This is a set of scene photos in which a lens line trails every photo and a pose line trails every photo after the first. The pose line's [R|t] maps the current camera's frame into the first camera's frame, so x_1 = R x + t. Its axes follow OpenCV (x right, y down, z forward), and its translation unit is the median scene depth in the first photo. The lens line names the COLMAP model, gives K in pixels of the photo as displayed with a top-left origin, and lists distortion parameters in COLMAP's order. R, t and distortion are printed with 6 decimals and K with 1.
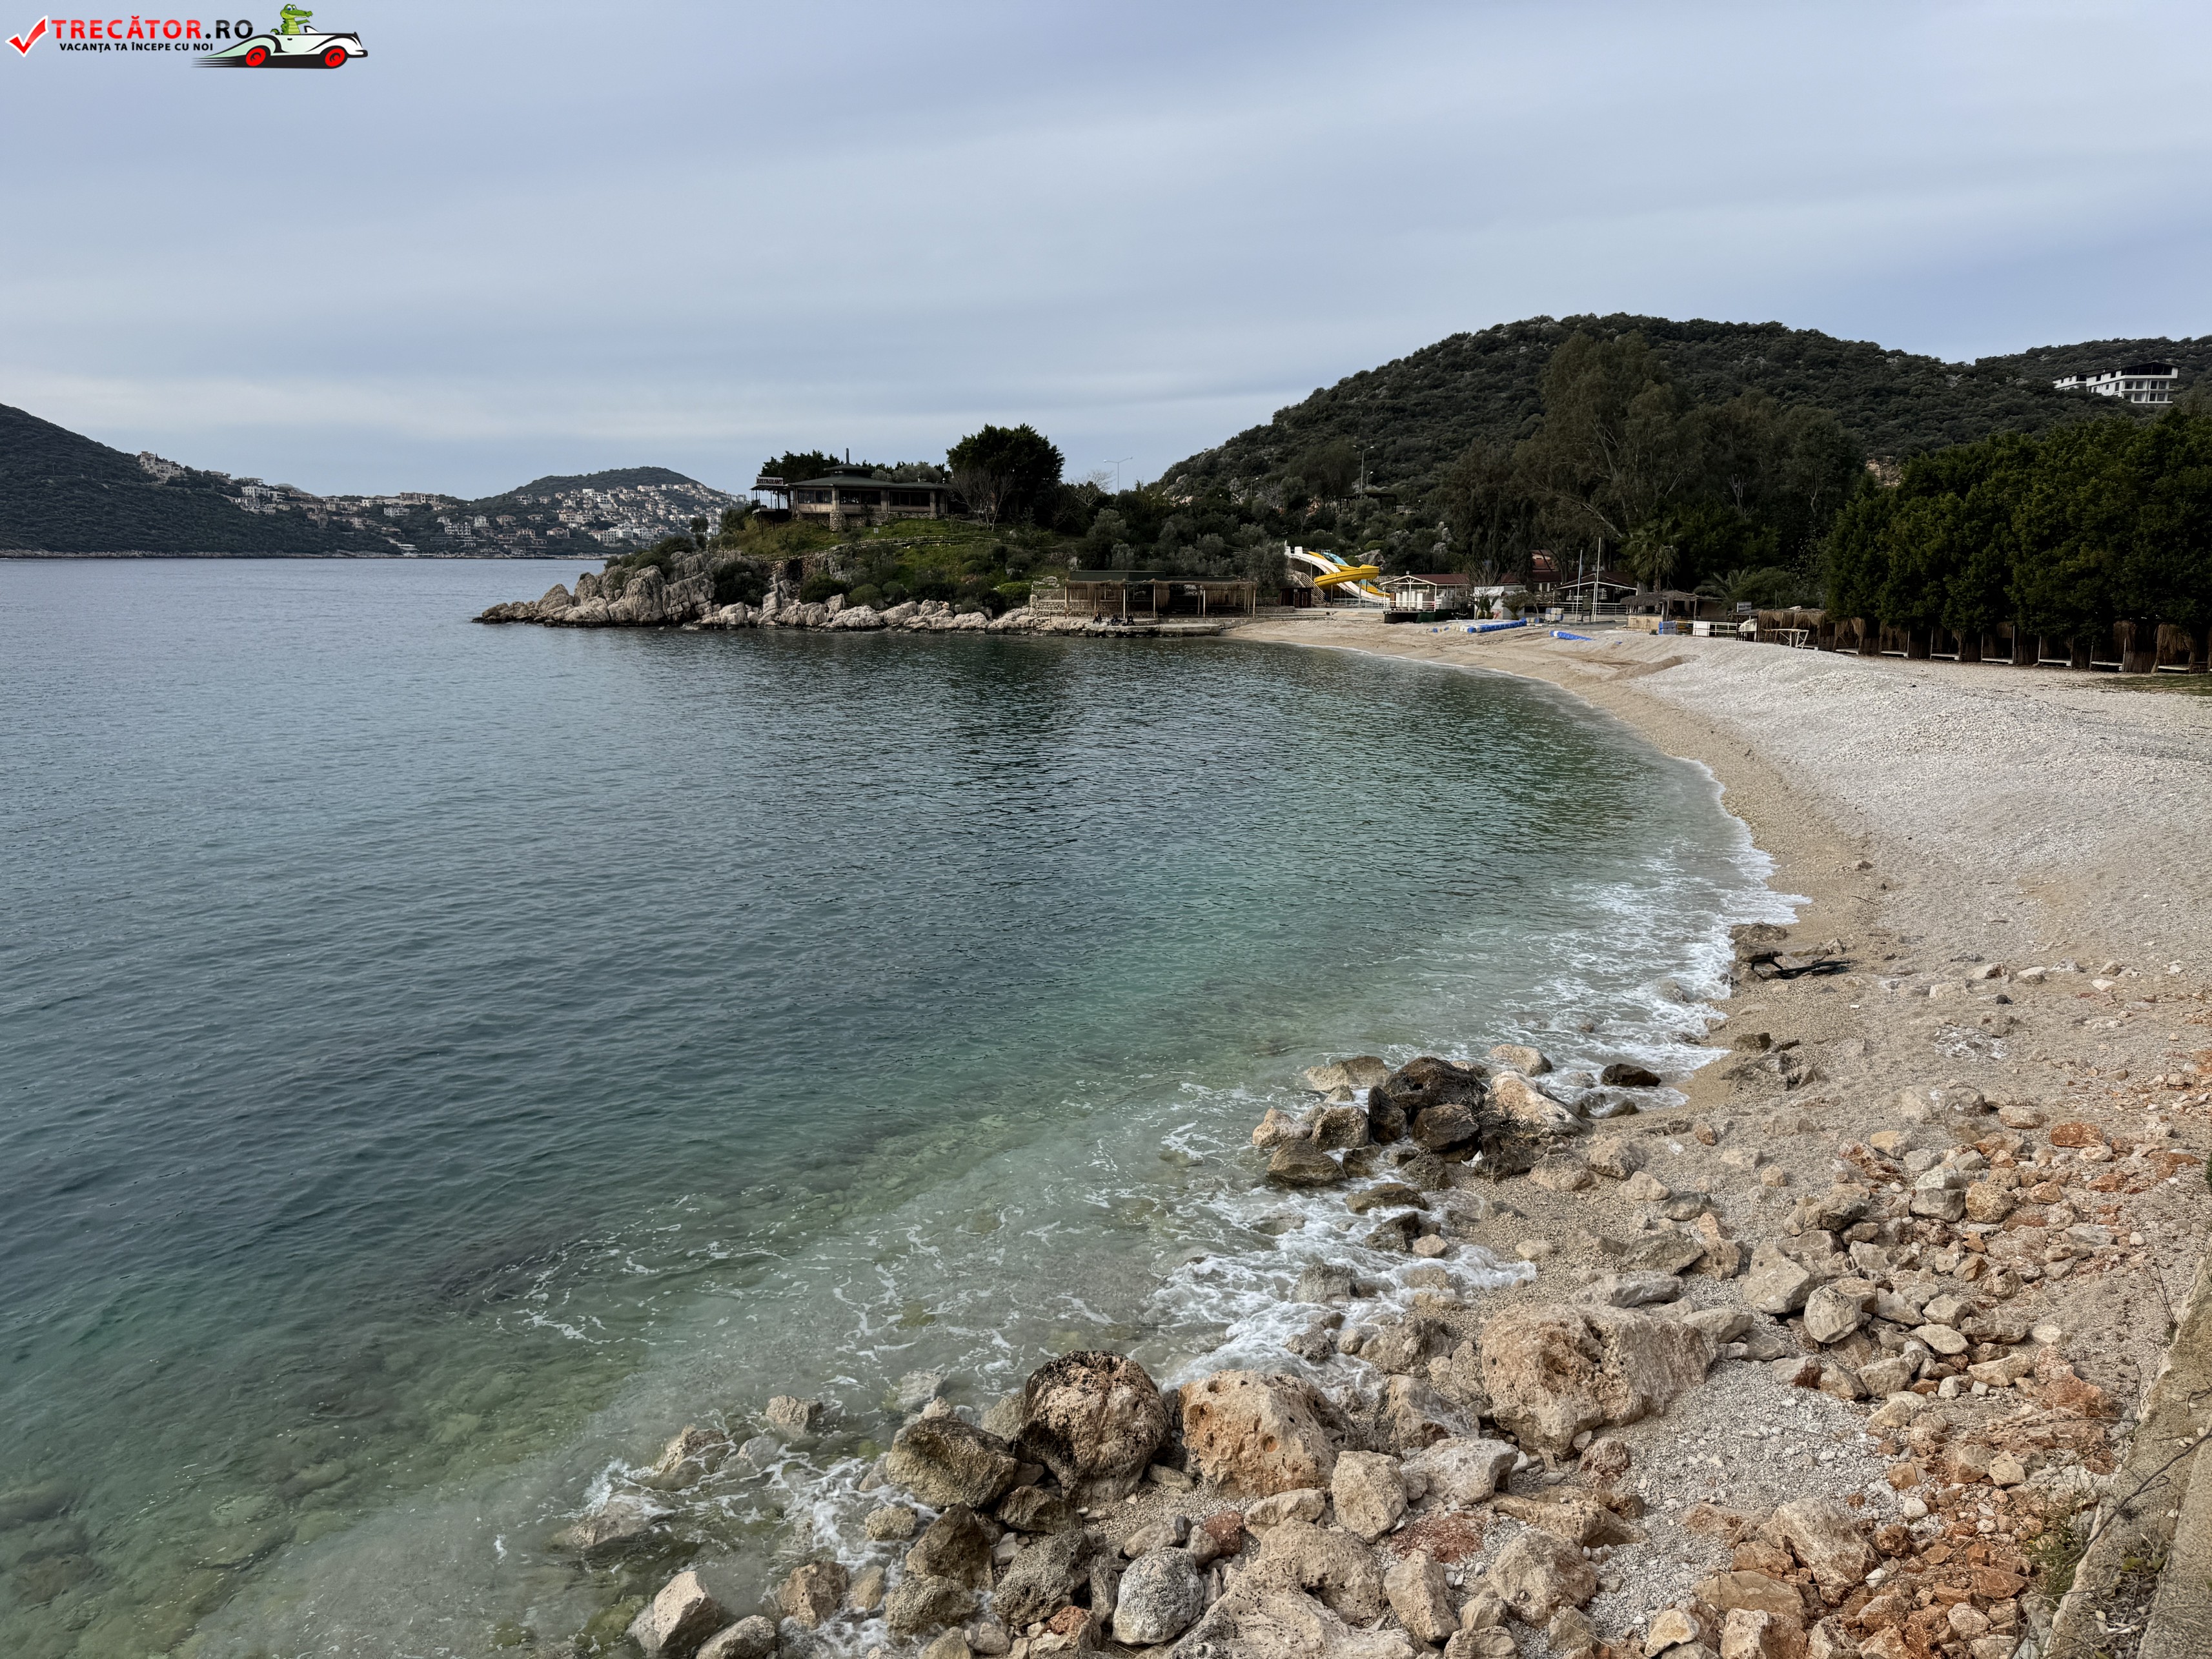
lens RADIAL K [[1513.2, 0, 1097.2], [0, 1513.2, 830.7], [0, 0, 1]] dist [0.144736, -0.221345]
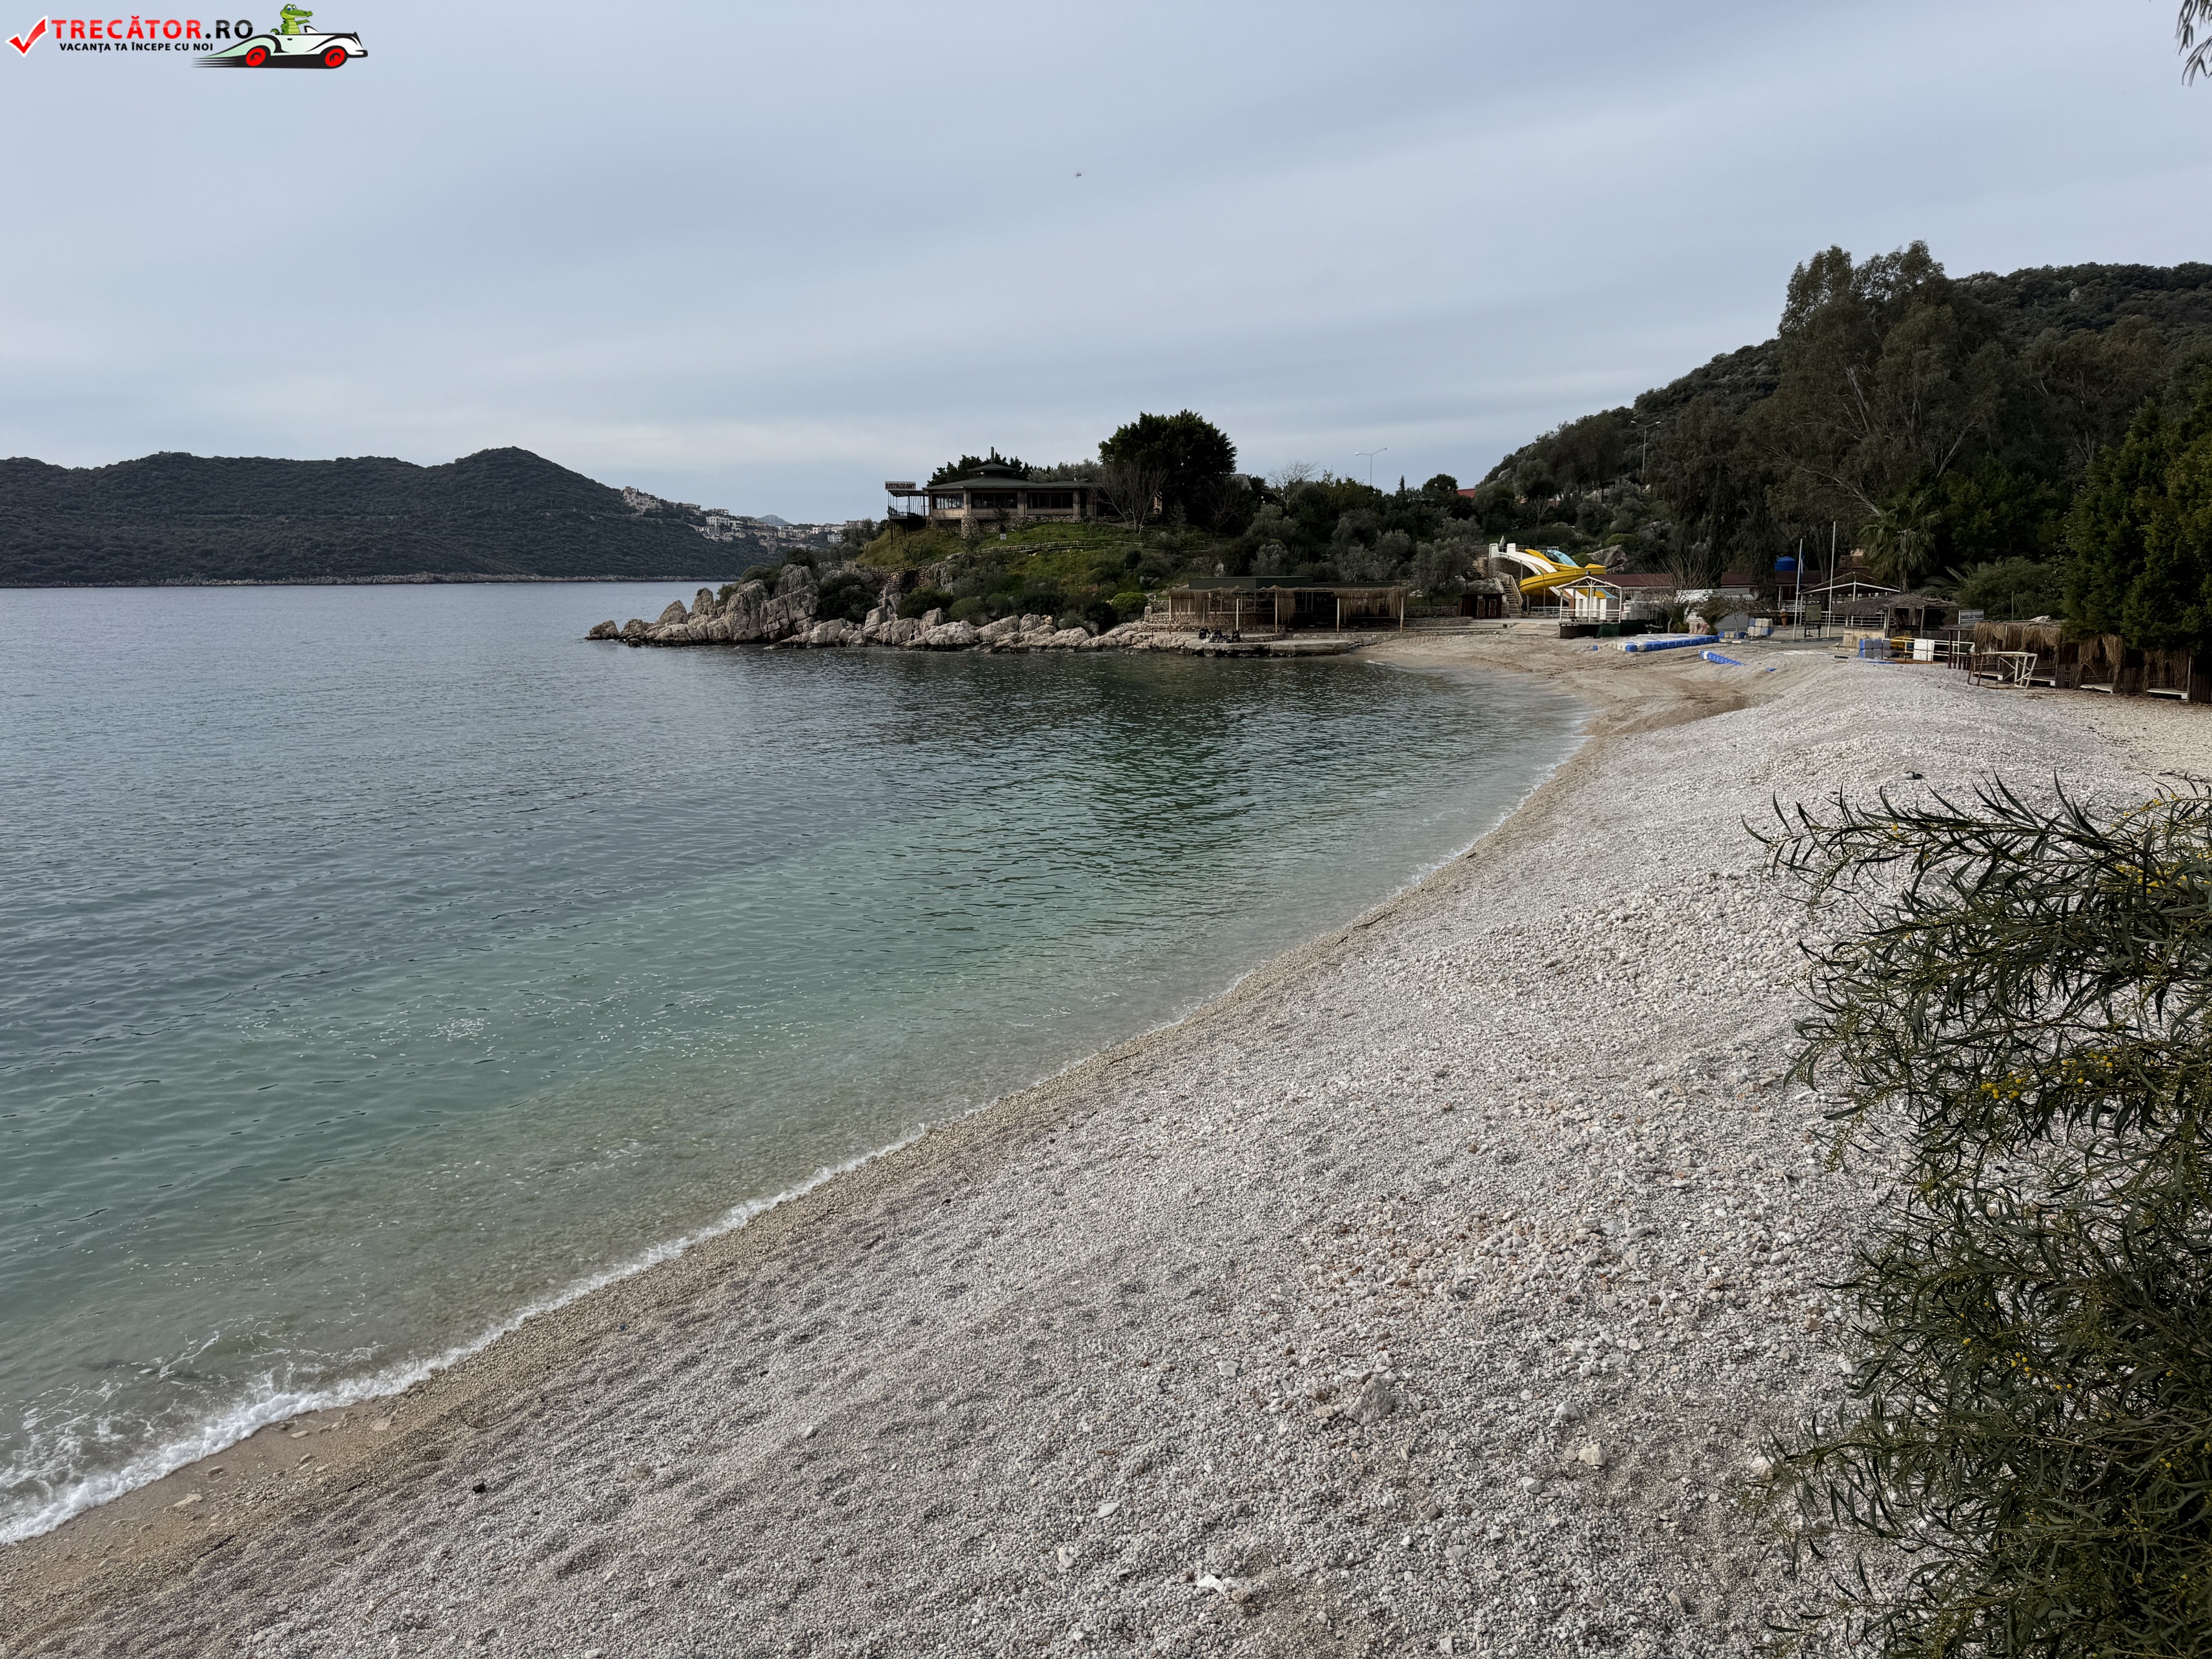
lens RADIAL K [[1513.2, 0, 1097.2], [0, 1513.2, 830.7], [0, 0, 1]] dist [0.144736, -0.221345]
pose [[0.965242, 0.029872, -0.259646, 0.150059], [-0.031935, 0.999483, -0.003729, -0.024688], [0.259400, 0.011891, 0.965697, 0.165664]]
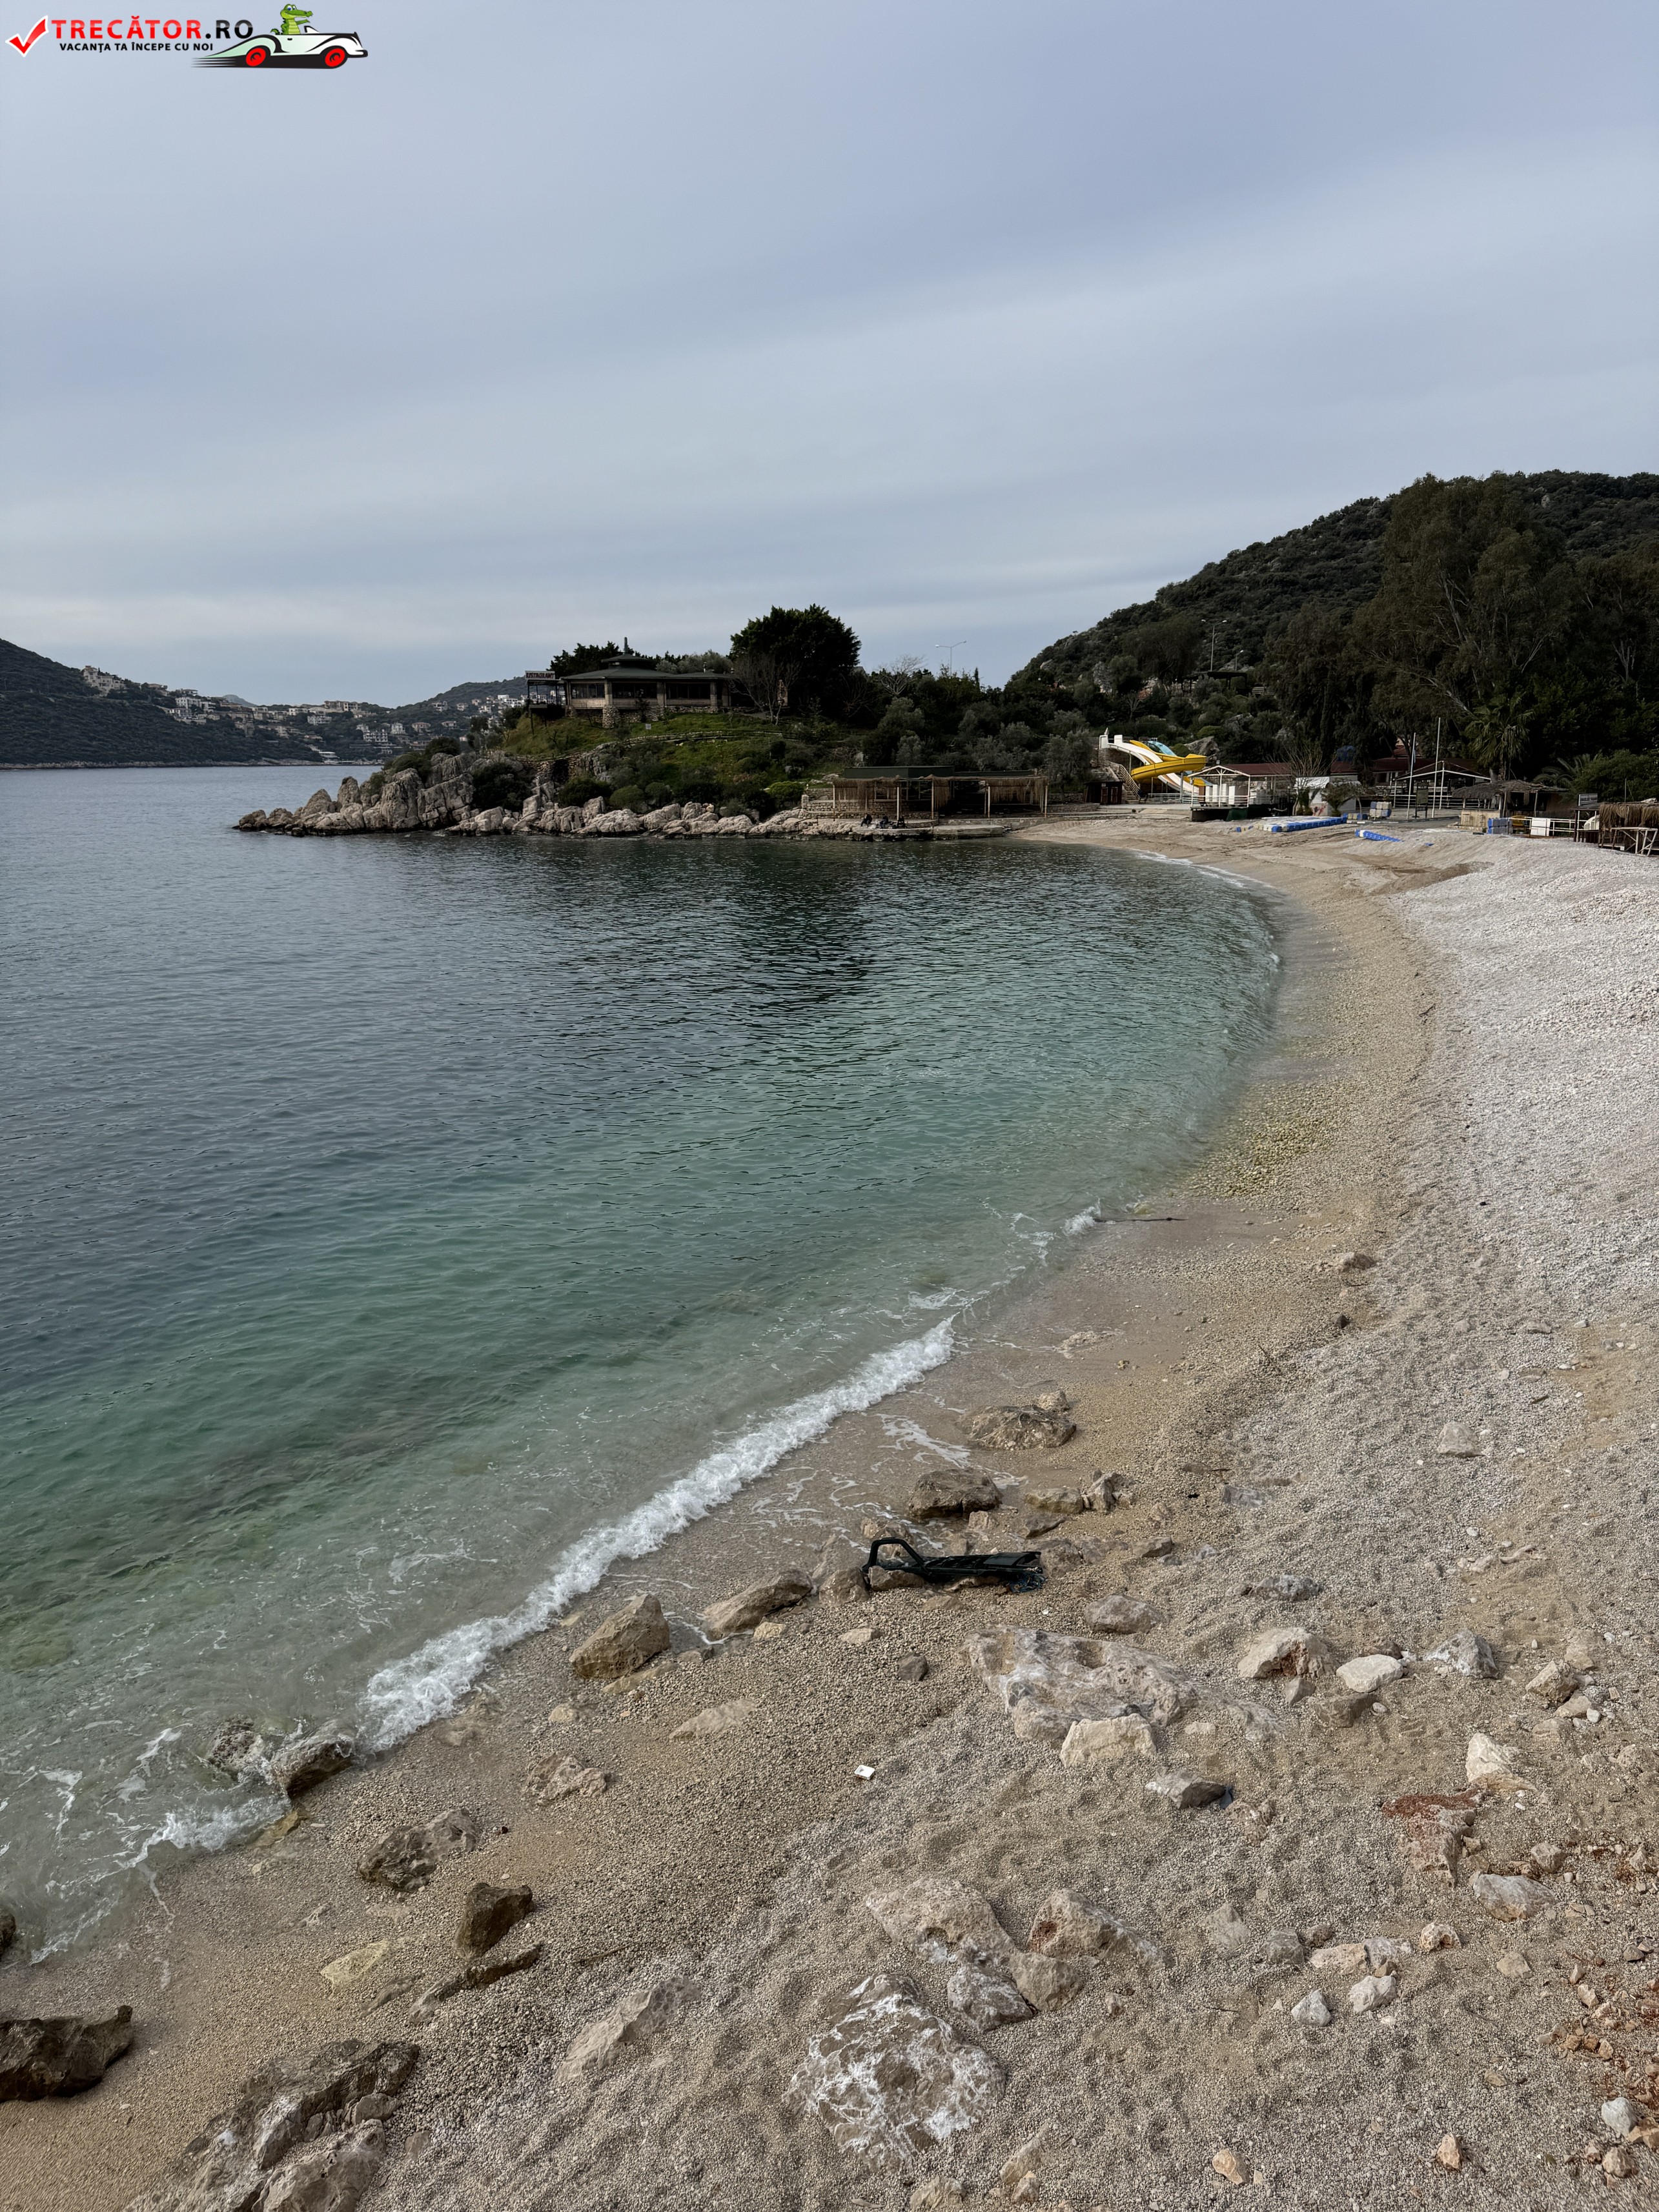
lens RADIAL K [[1513.2, 0, 809.7], [0, 1513.2, 1116.4], [0, 0, 1]] dist [0.144736, -0.221345]
pose [[0.992160, 0.013691, -0.124218, 0.074223], [-0.006811, 0.998428, 0.055642, -0.012994], [0.124785, -0.054360, 0.990694, 0.082115]]
